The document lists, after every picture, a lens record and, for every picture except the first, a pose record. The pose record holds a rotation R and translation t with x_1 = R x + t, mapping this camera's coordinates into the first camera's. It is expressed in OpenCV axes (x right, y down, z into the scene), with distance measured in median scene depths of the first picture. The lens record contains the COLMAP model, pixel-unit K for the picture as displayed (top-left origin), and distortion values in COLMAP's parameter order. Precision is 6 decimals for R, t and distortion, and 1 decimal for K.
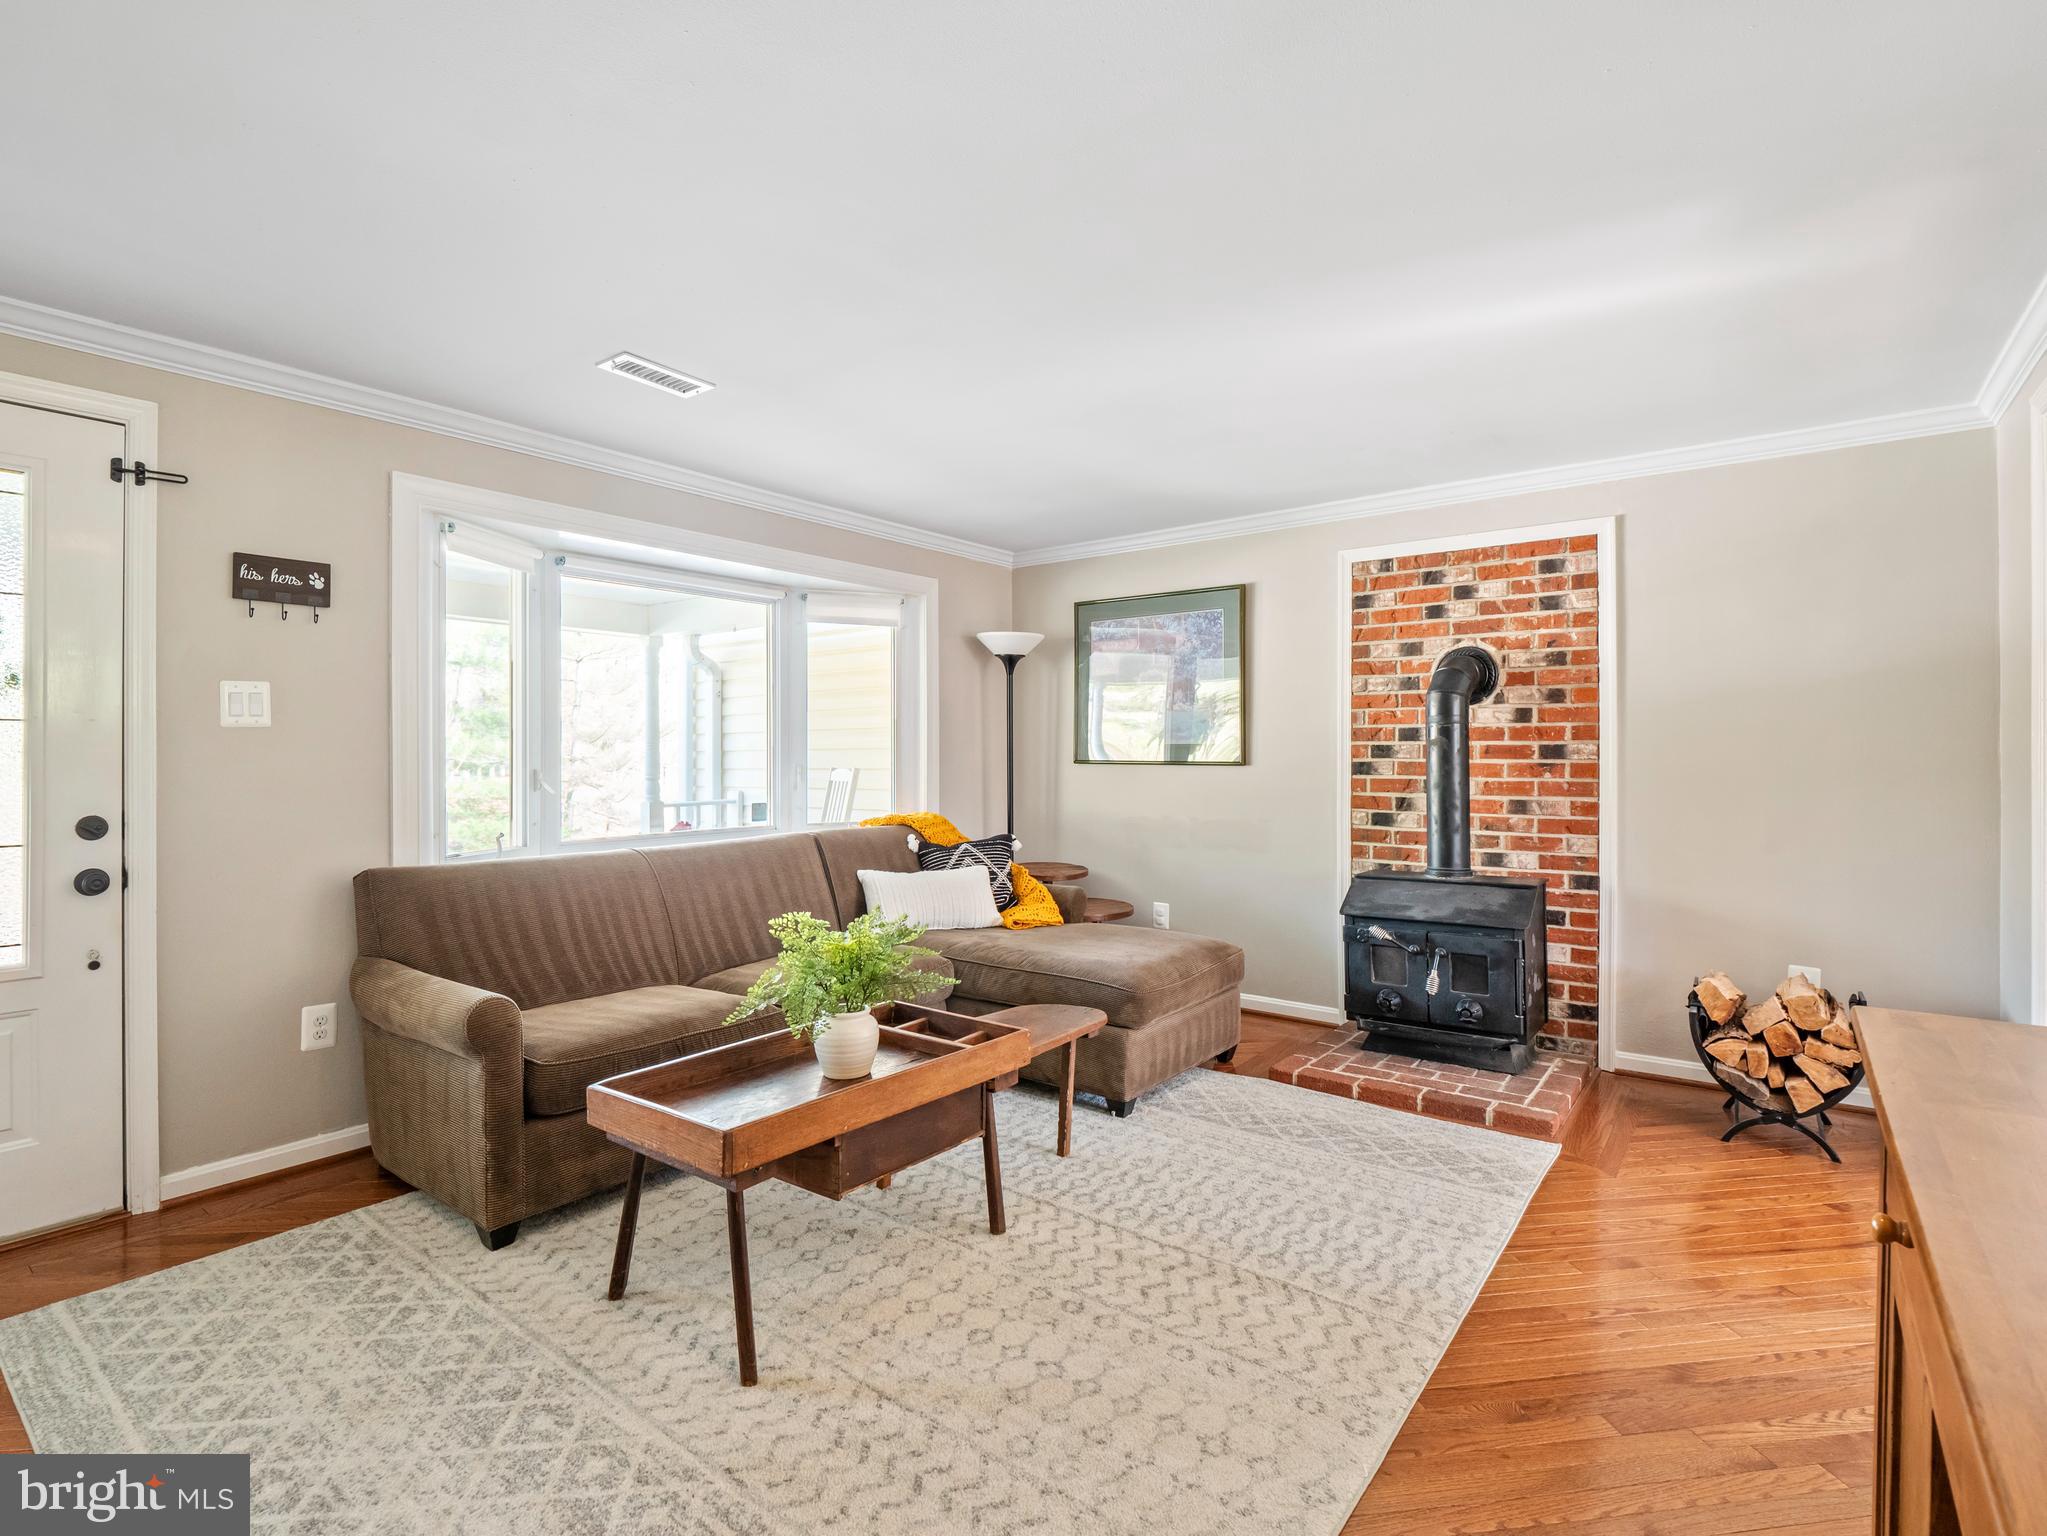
lens RADIAL K [[1005.7, 0, 1019.4], [0, 1005.7, 759.6], [0, 0, 1]] dist [-0.013668, -0.000324]
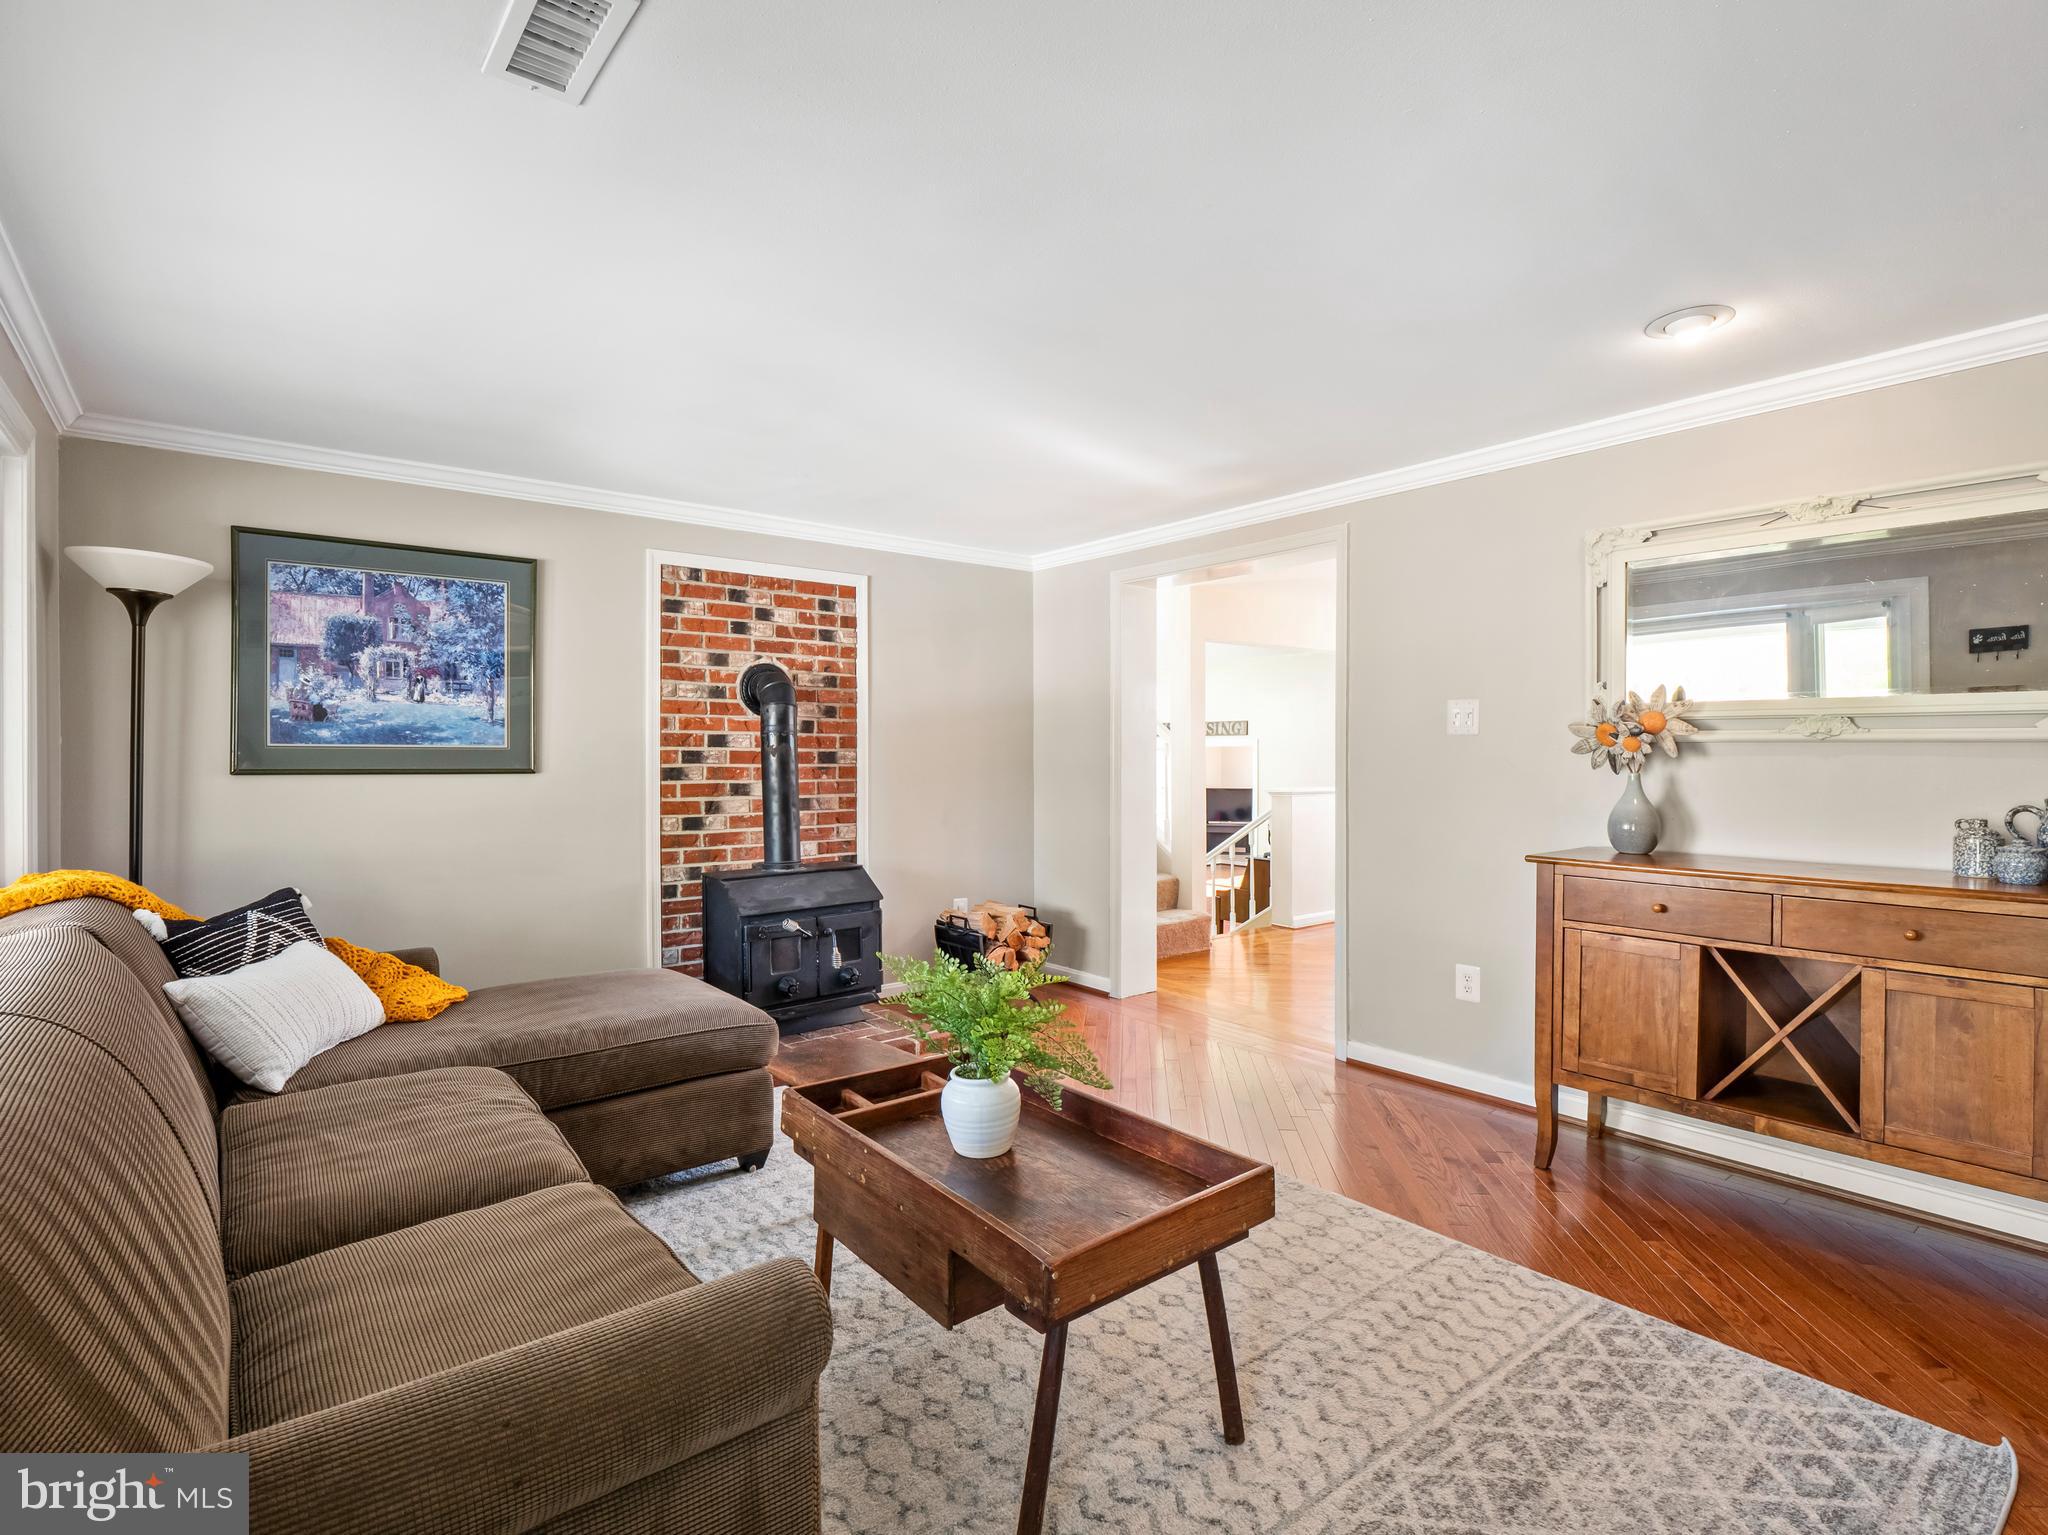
lens RADIAL K [[1006.2, 0, 1022.6], [0, 1006.2, 761.8], [0, 0, 1]] dist [-0.013668, -0.000324]
pose [[0.233976, -0.005621, 0.972226, -0.575407], [0.003883, 0.999981, 0.004847, -0.007150], [-0.972235, 0.002641, 0.233993, 0.457455]]
